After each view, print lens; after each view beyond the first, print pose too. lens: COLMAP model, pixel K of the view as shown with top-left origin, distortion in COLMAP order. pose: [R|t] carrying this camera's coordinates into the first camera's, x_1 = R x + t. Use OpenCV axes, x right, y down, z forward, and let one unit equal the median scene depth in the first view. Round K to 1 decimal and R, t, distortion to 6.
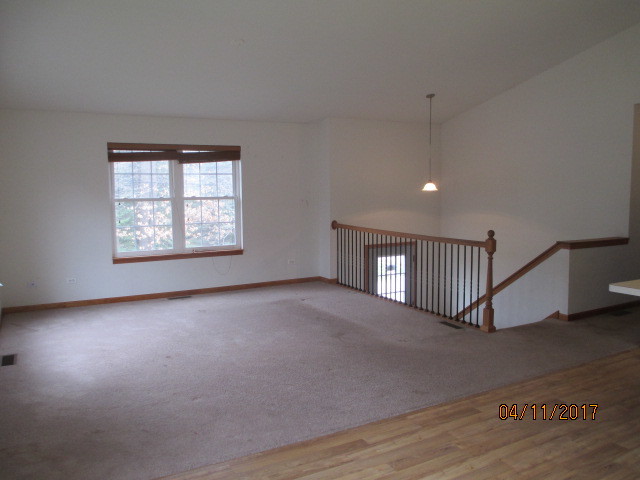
lens RADIAL K [[525.4, 0, 320.0], [0, 525.4, 240.0], [0, 0, 1]] dist [-0.049795, -0.003269]
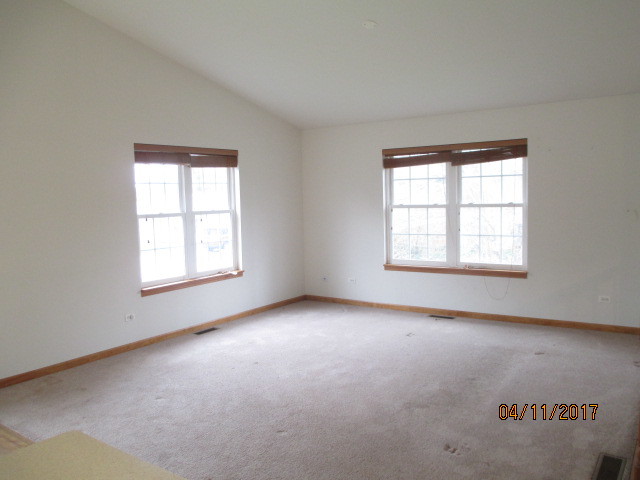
lens RADIAL K [[525.4, 0, 320.0], [0, 525.4, 240.0], [0, 0, 1]] dist [-0.049795, -0.003269]
pose [[0.445167, 0.065720, -0.893033, 0.438391], [-0.072006, 0.996701, 0.037455, -0.039995], [0.892548, 0.047630, 0.448431, 0.429961]]
